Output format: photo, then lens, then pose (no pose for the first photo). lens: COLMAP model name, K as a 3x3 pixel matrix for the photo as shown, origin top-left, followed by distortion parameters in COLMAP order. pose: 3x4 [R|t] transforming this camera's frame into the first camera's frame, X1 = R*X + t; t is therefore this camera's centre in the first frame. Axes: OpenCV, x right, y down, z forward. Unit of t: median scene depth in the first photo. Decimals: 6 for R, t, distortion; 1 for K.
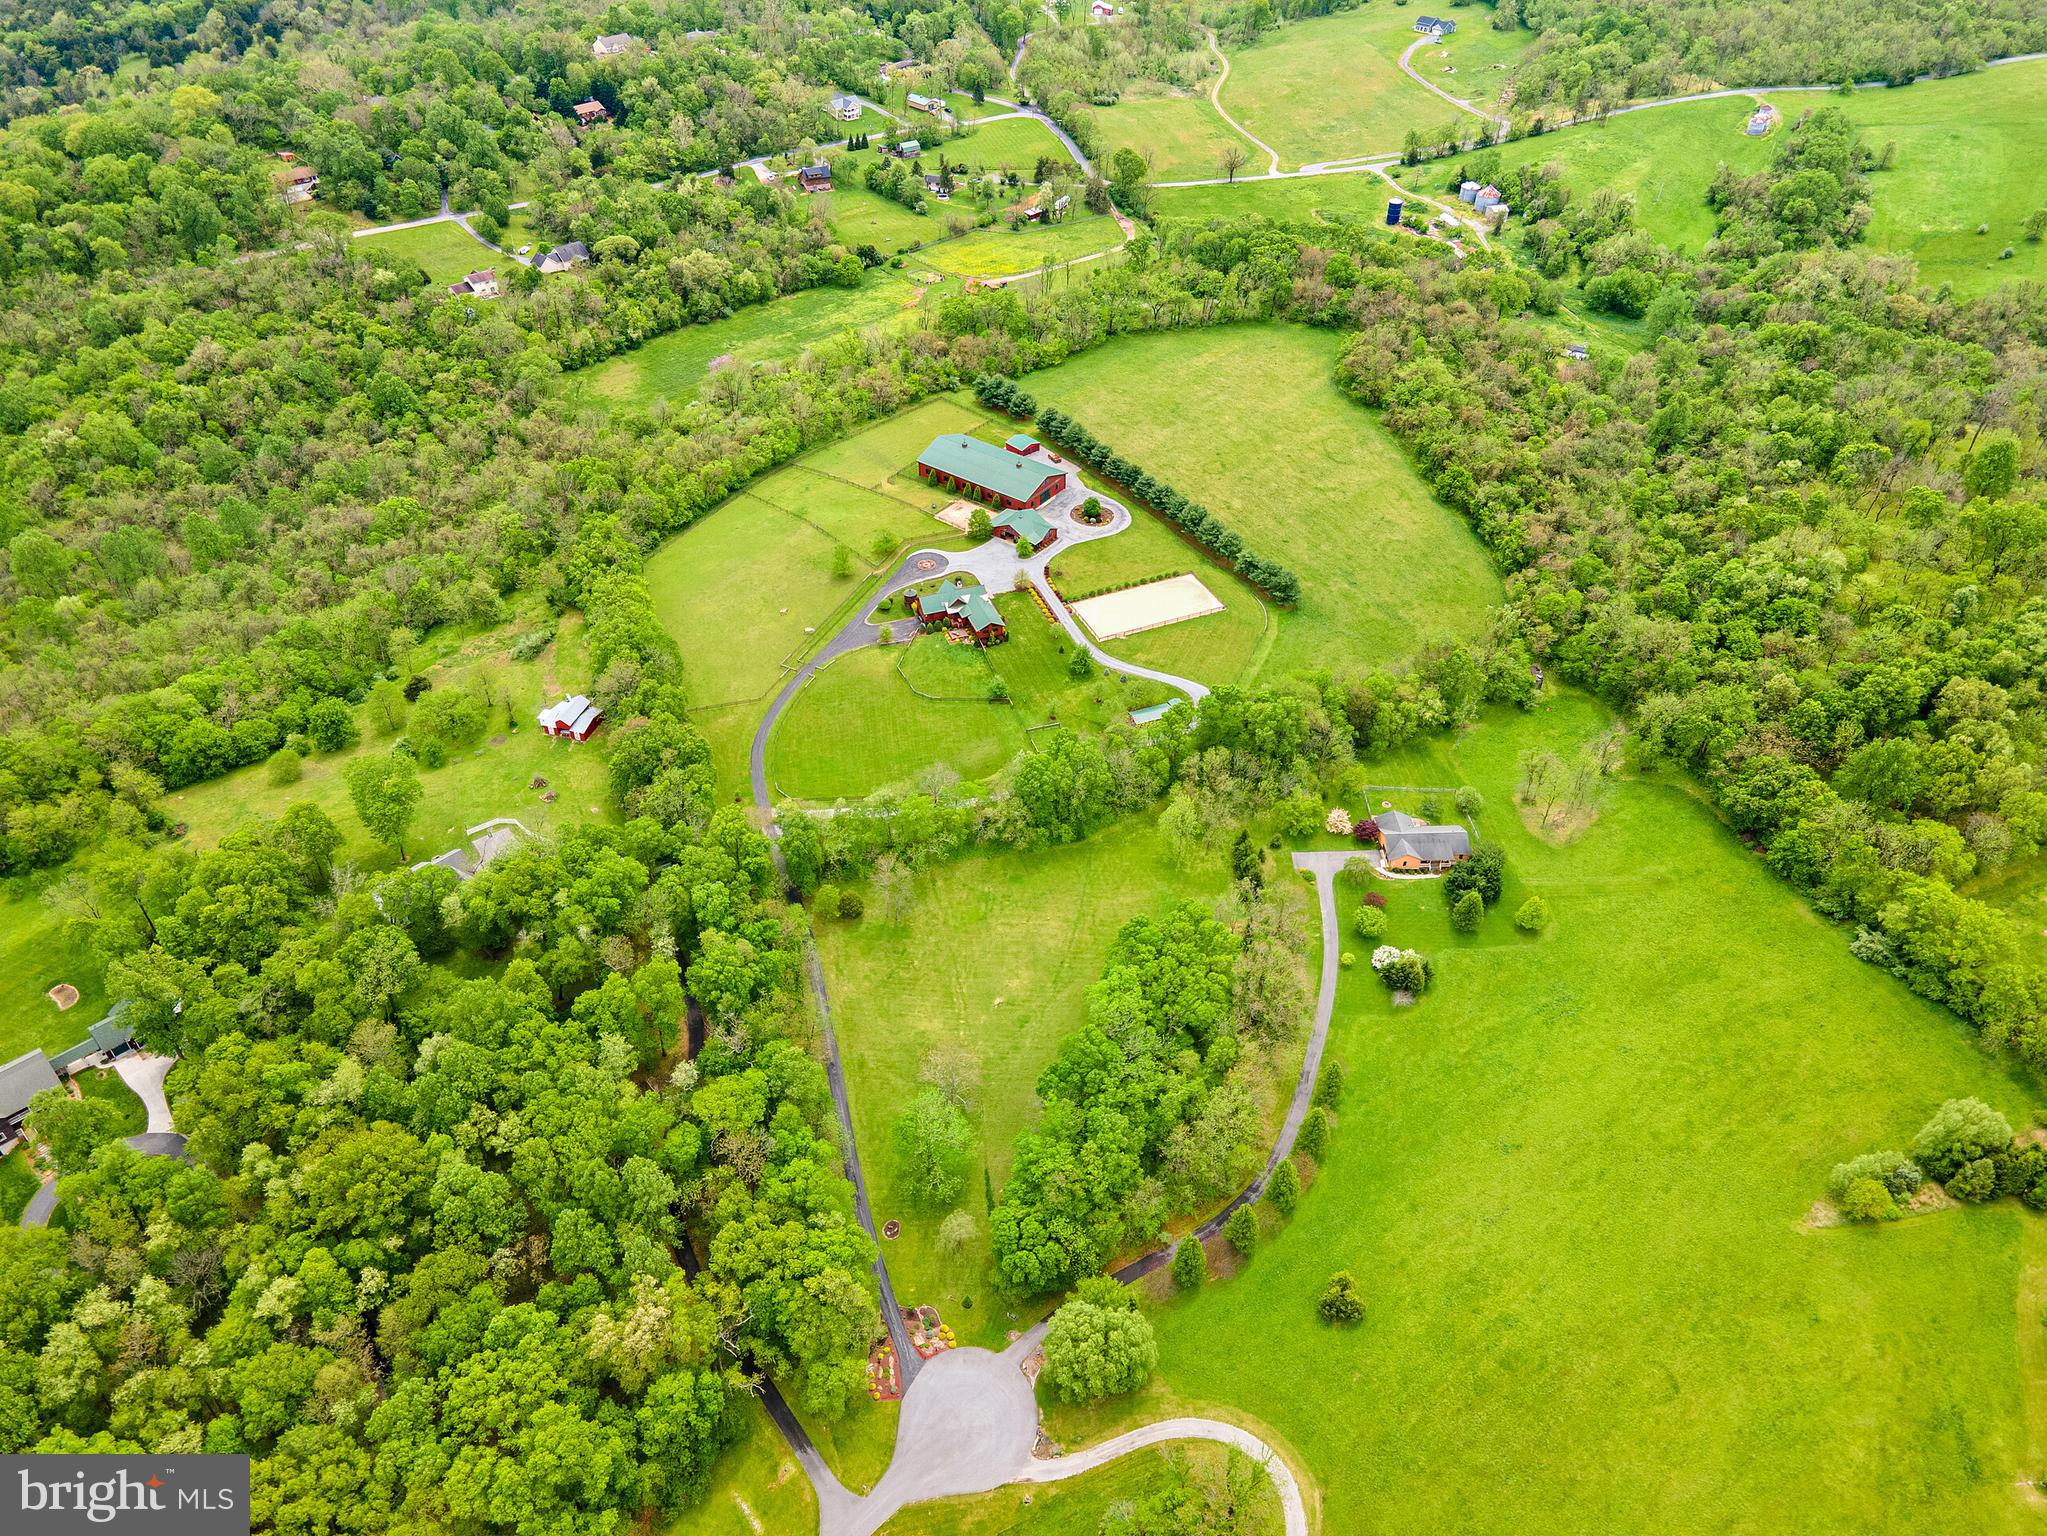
lens RADIAL K [[1478.7, 0, 1023.5], [0, 1478.7, 768.0], [0, 0, 1]] dist [0.033255, 0.046155]
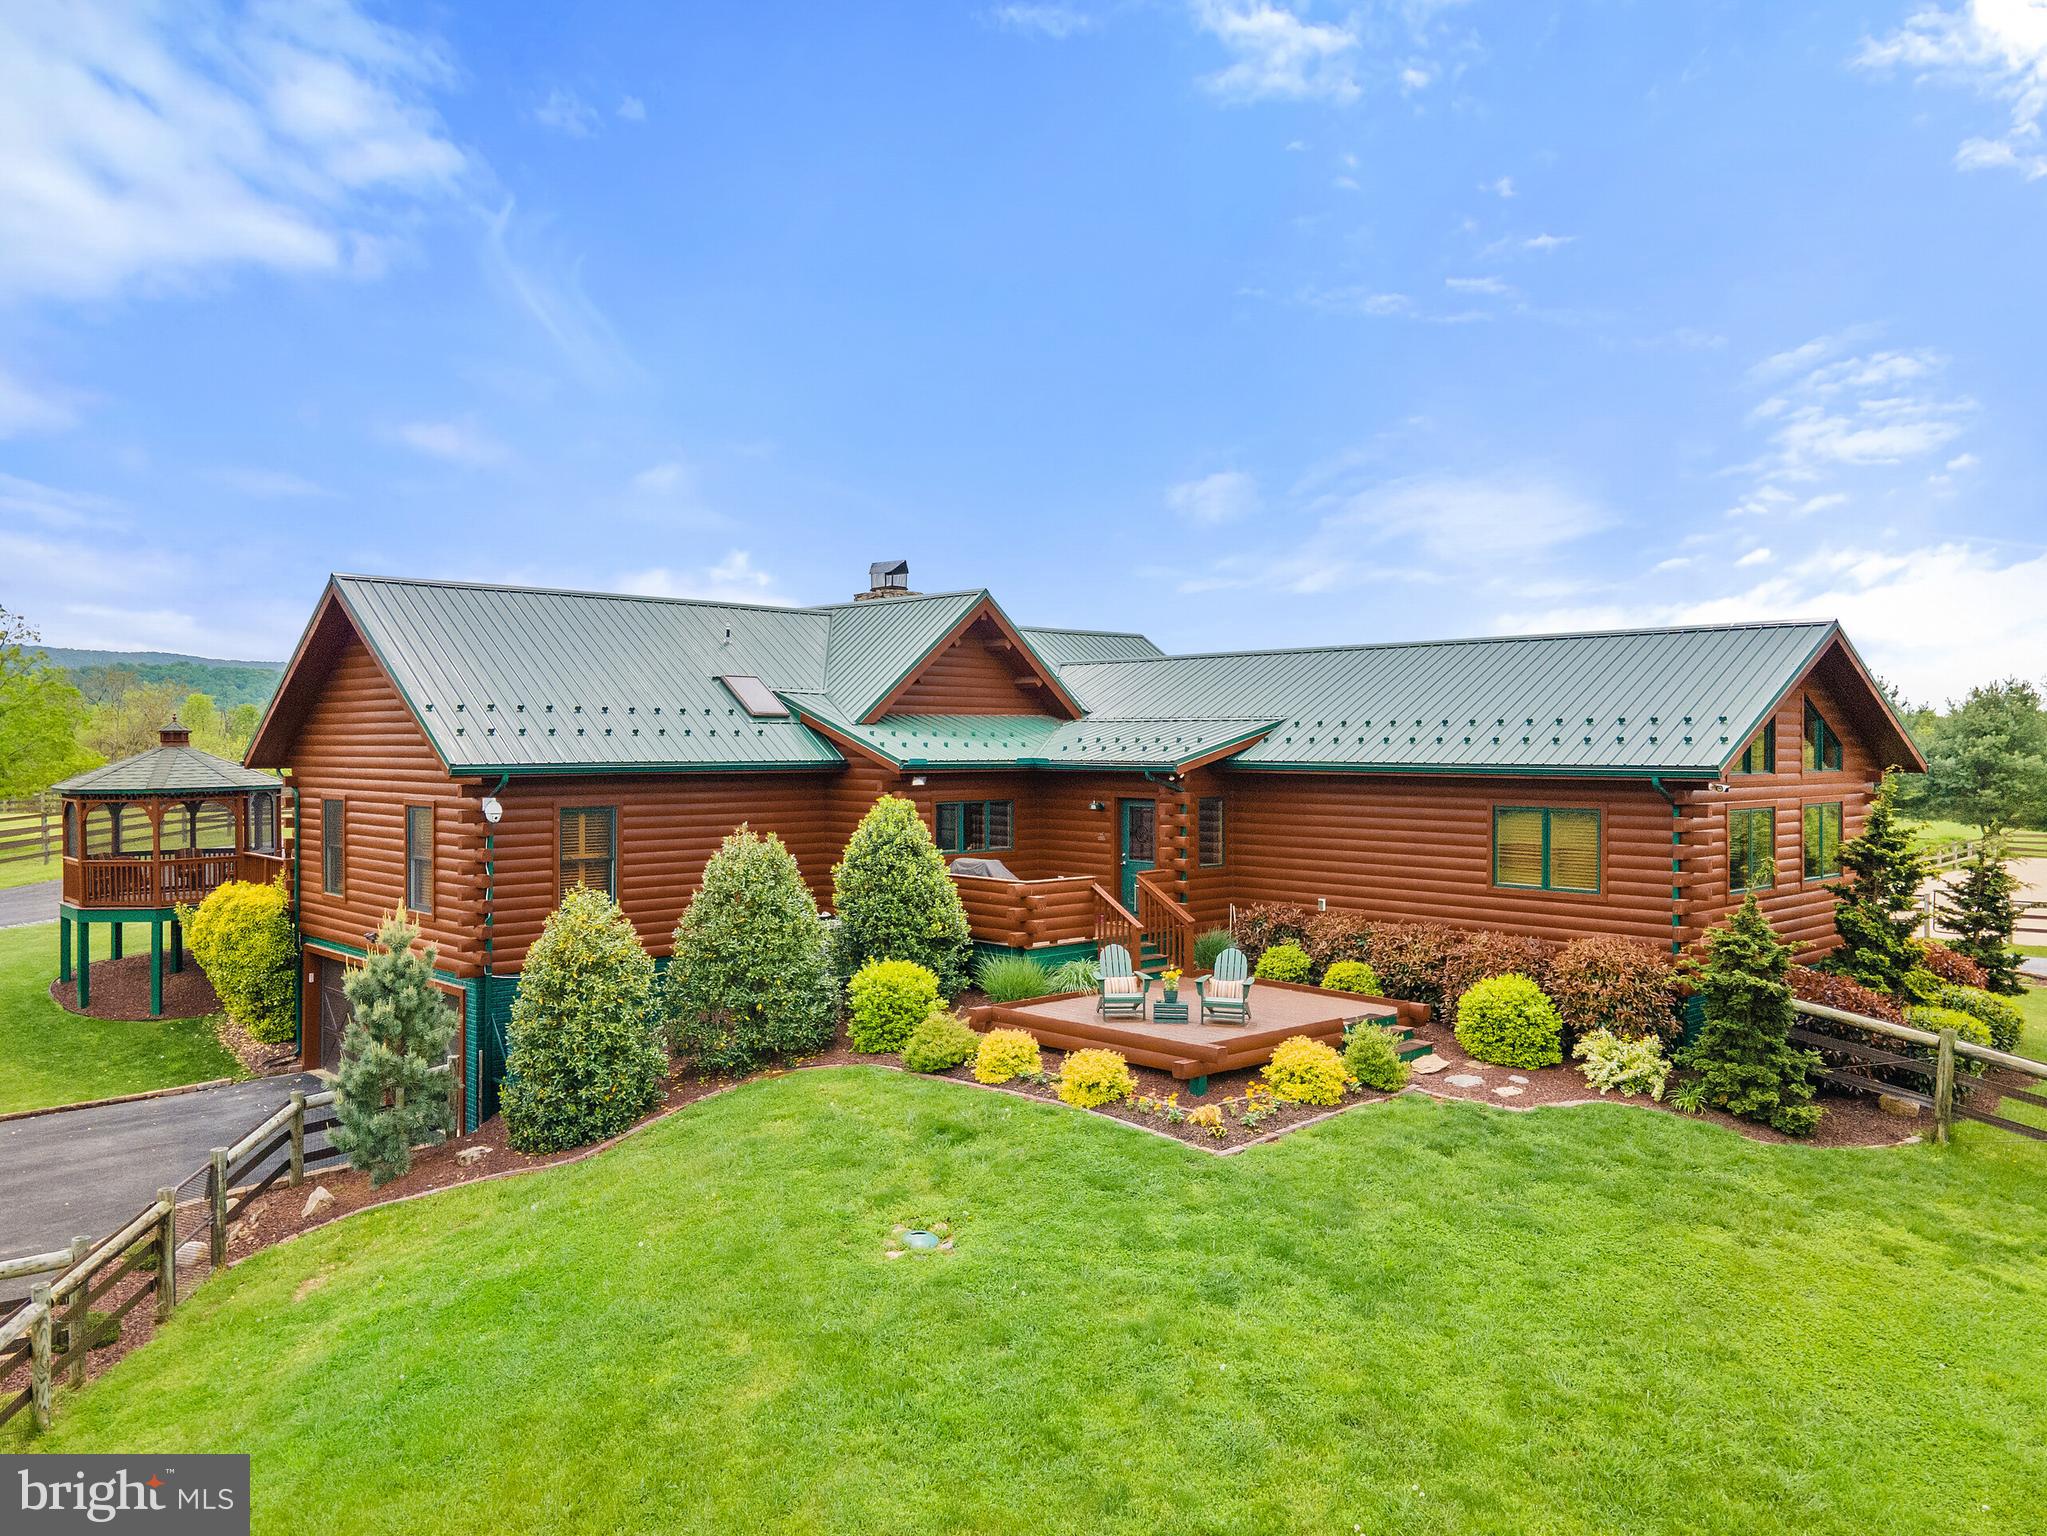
lens RADIAL K [[1482.6, 0, 1023.5], [0, 1482.6, 768.0], [0, 0, 1]] dist [0.002934, 0.063003]
pose [[0.918297, -0.006588, 0.395837, -0.067384], [0.256246, 0.772053, -0.581612, -0.067686], [-0.301776, 0.635525, 0.710662, 0.935369]]
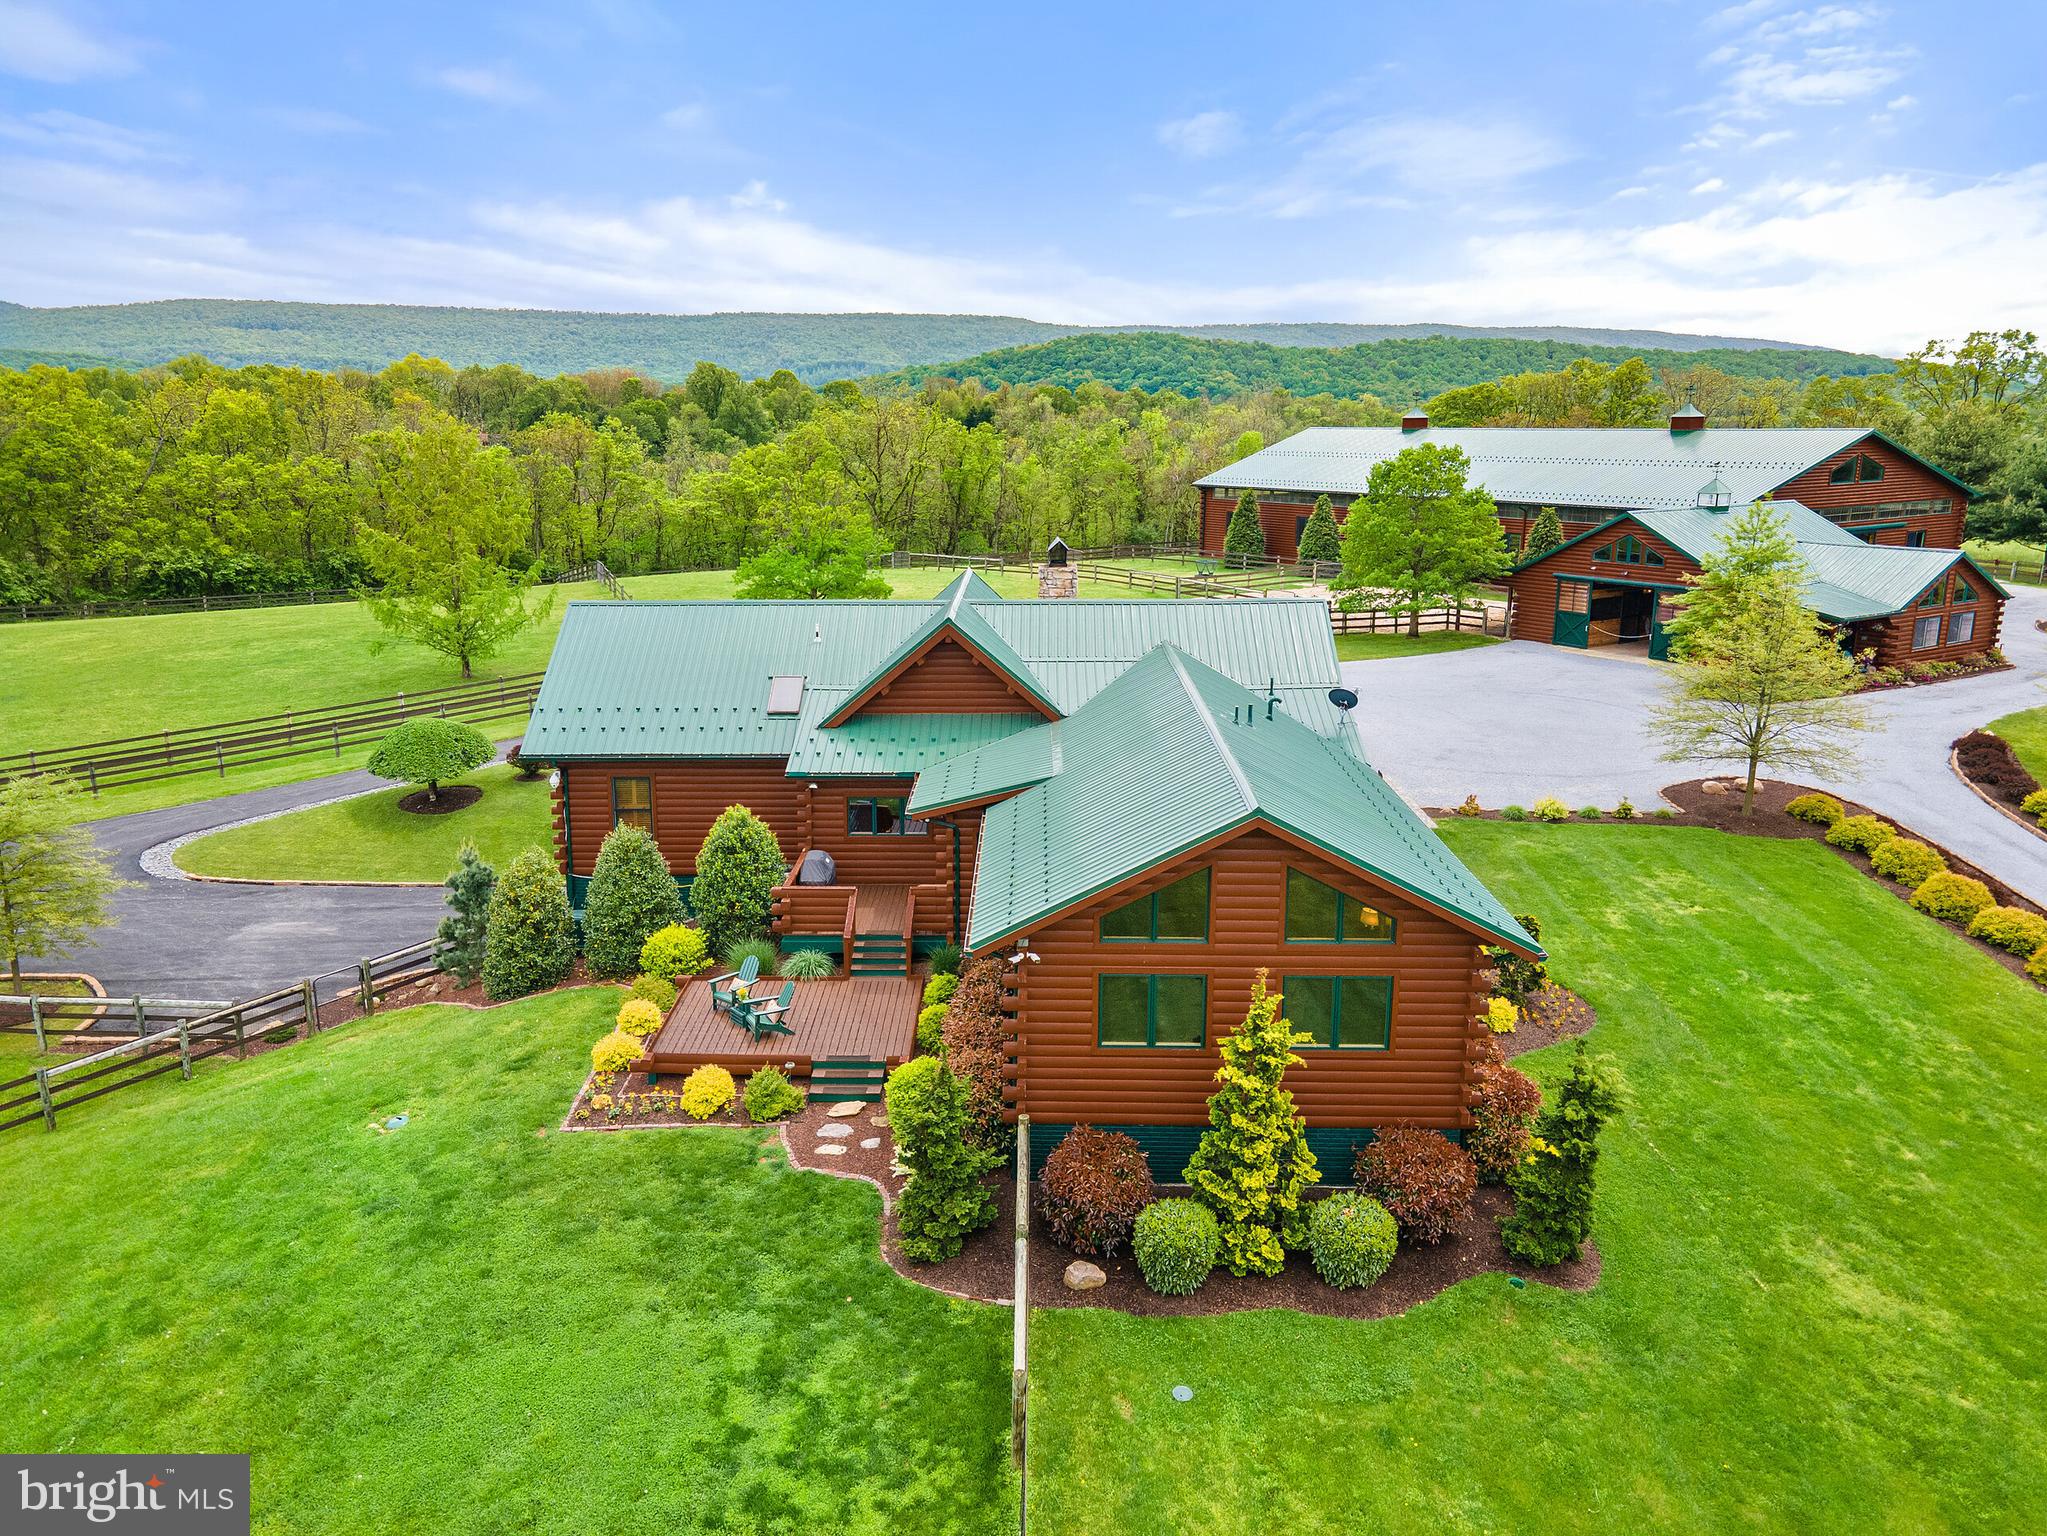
lens RADIAL K [[1498.2, 0, 1015.6], [0, 1498.2, 740.1], [0, 0, 1]] dist [0.010361, 0.059425]
pose [[0.927961, 0.072948, -0.365467, -0.010183], [-0.235370, 0.875041, -0.422970, -0.073204], [0.288944, 0.478520, 0.829174, 0.914773]]
